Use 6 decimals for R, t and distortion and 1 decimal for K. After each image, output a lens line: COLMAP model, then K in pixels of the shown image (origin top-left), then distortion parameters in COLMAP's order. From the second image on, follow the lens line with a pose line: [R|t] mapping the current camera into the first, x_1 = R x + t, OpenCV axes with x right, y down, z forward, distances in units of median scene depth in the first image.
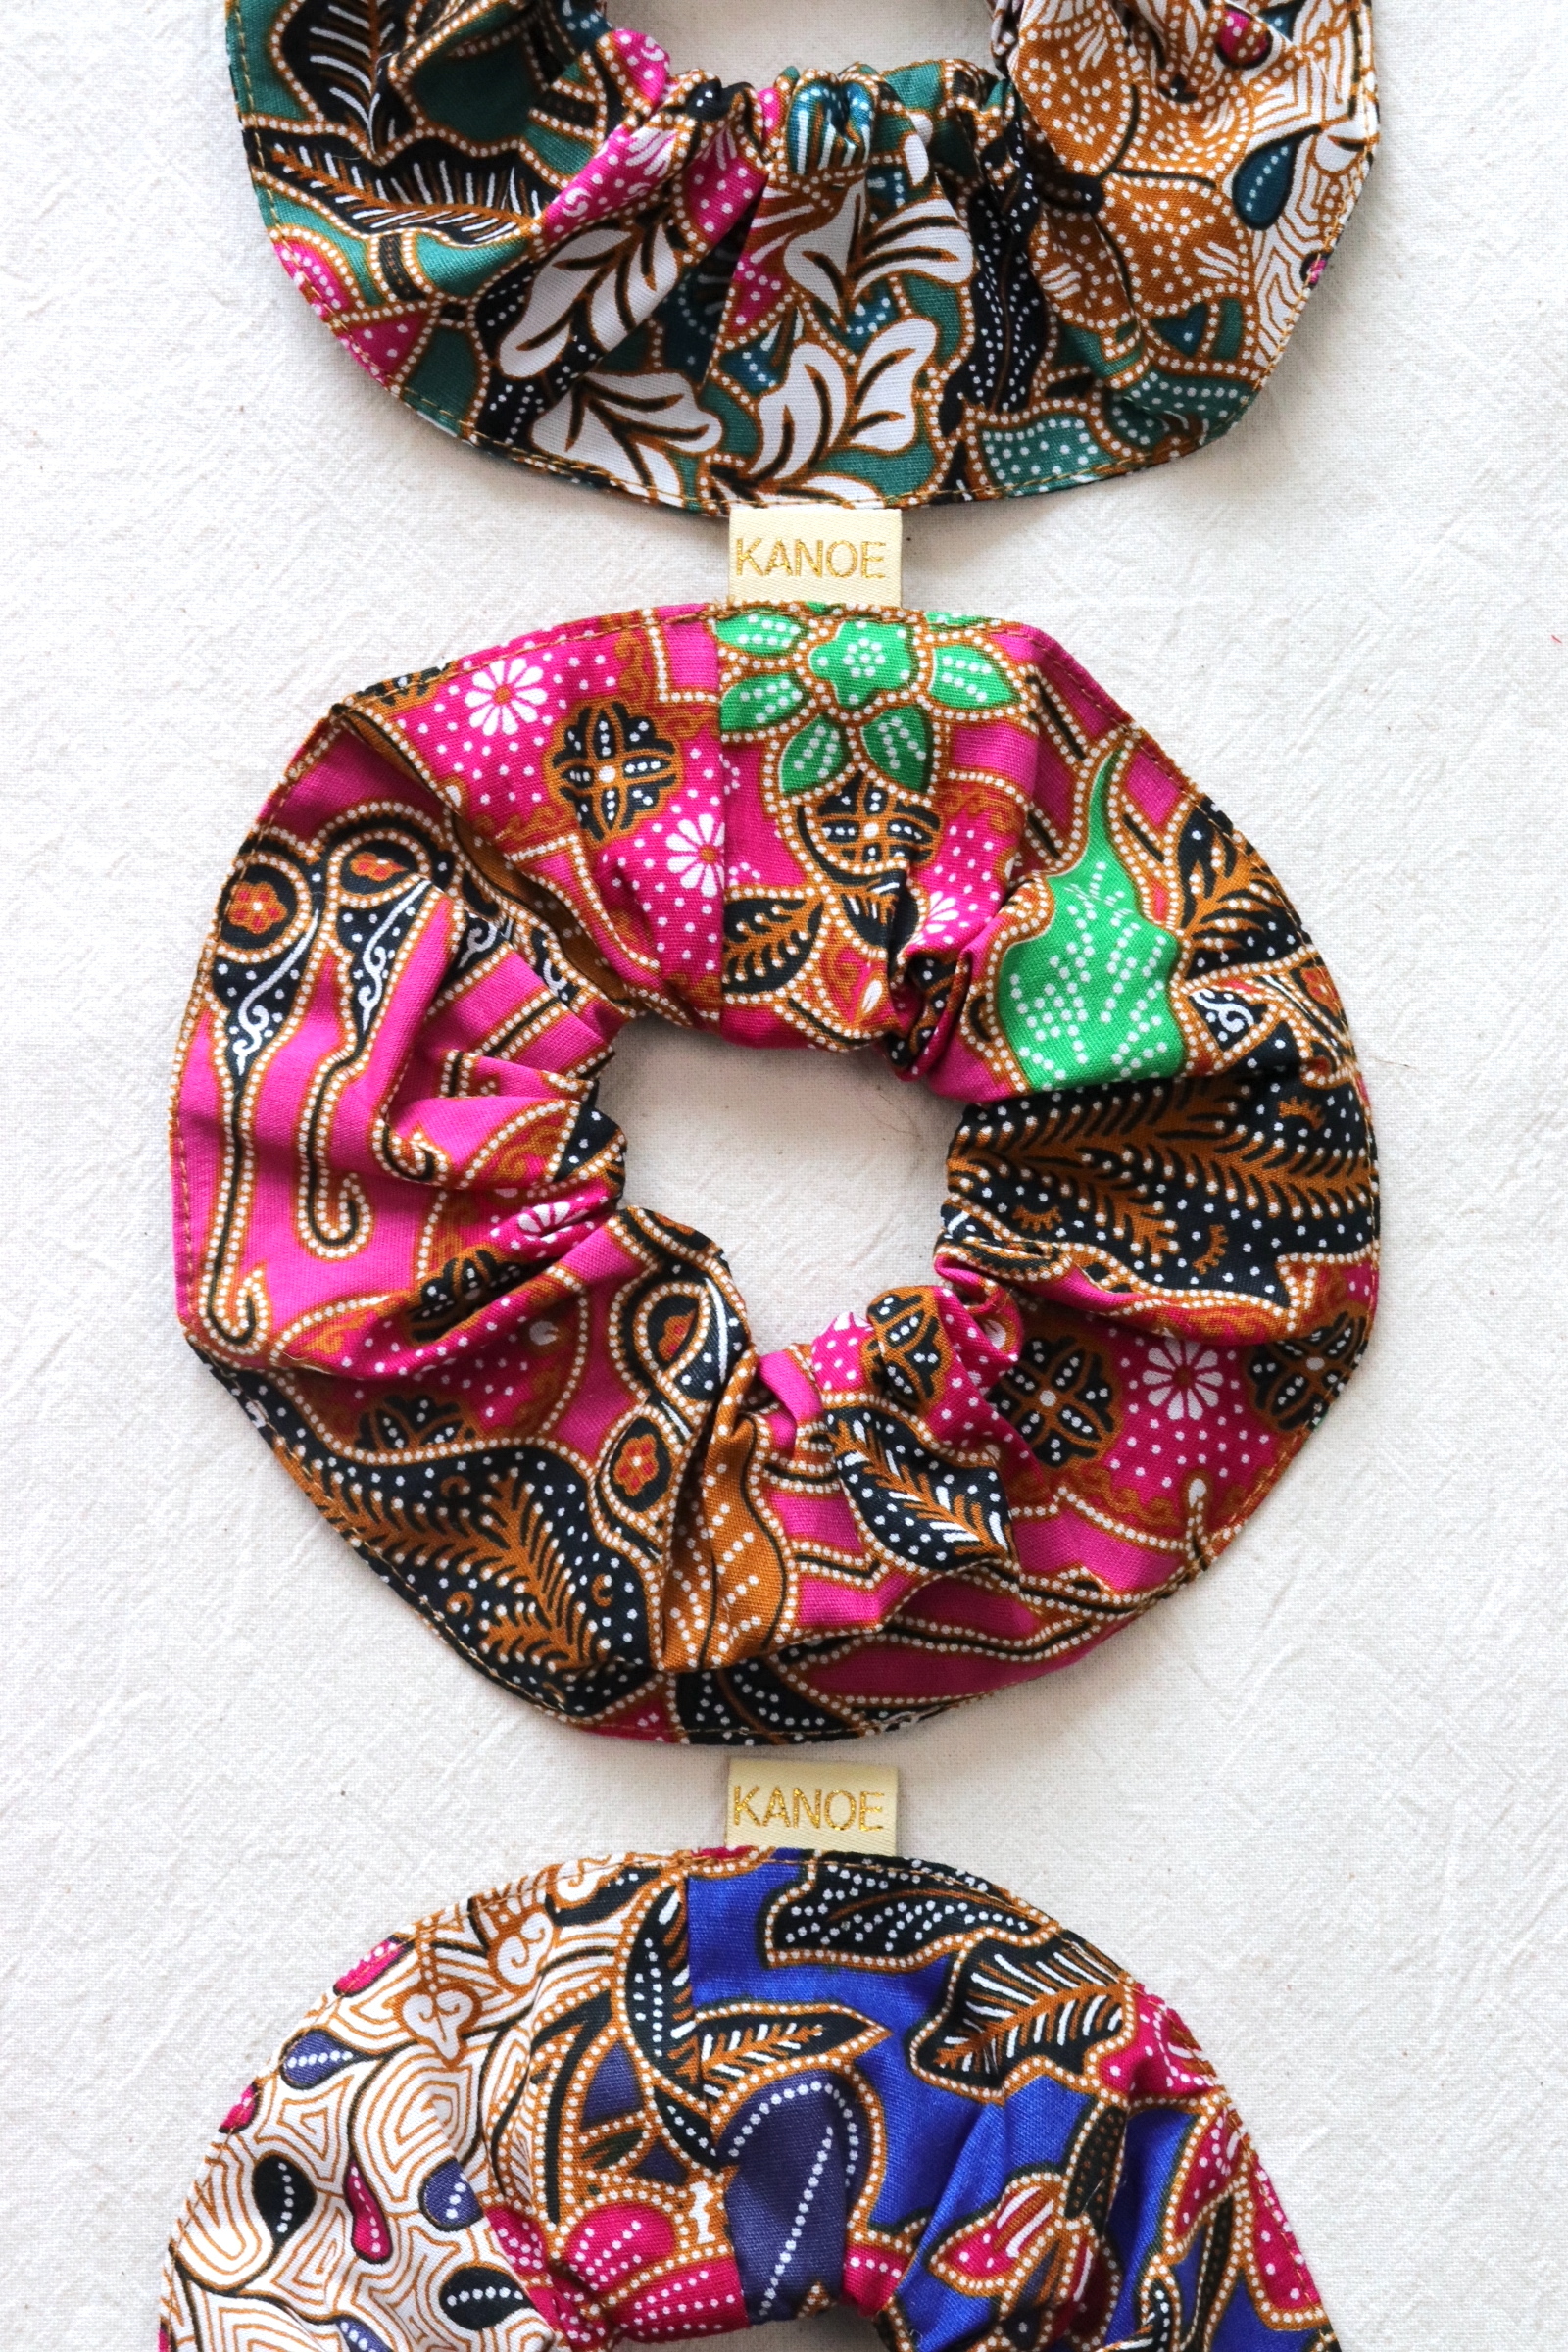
lens RADIAL K [[5445.8, 0, 806.8], [0, 5445.8, 1179.9], [0, 0, 1]] dist [0.325804, 0.000000]
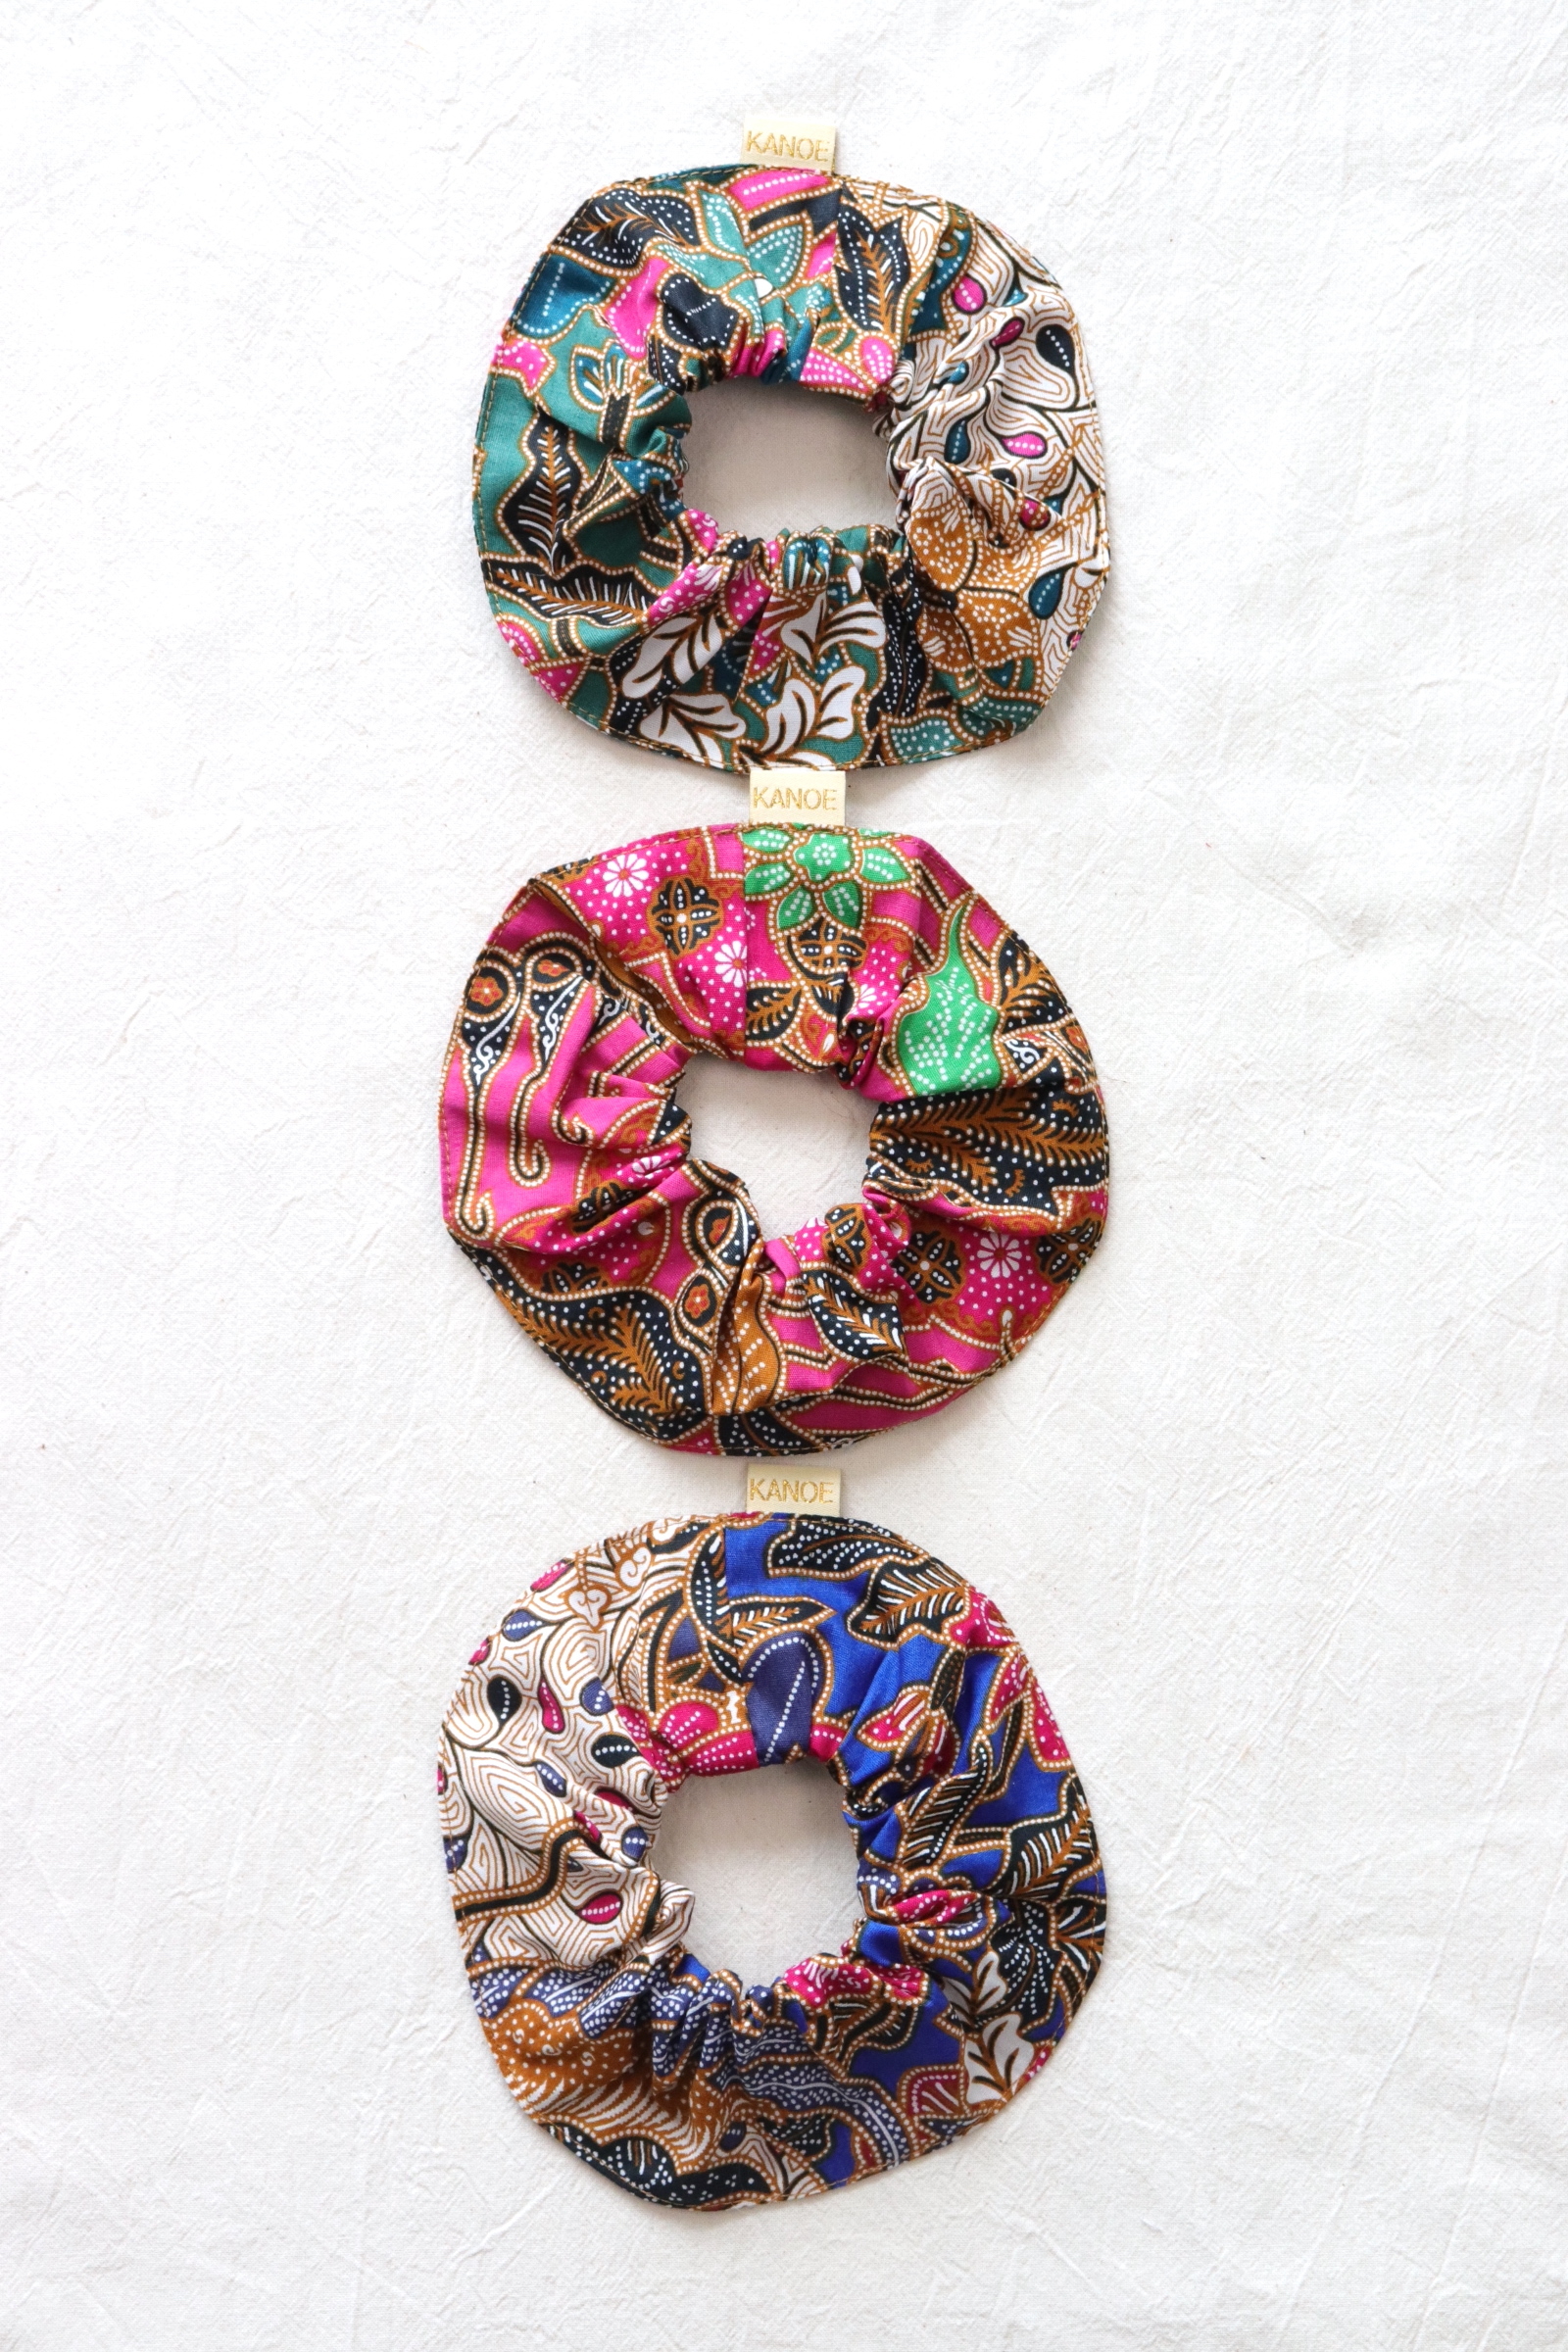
lens RADIAL K [[4590.9, 0, 807.9], [0, 4590.9, 1147.6], [0, 0, 1]] dist [0.165092, 0.000000]
pose [[0.999926, 0.003404, 0.011703, -0.012442], [-0.003533, 0.999933, 0.011043, -0.015591], [-0.011665, -0.011083, 0.999871, -0.517717]]
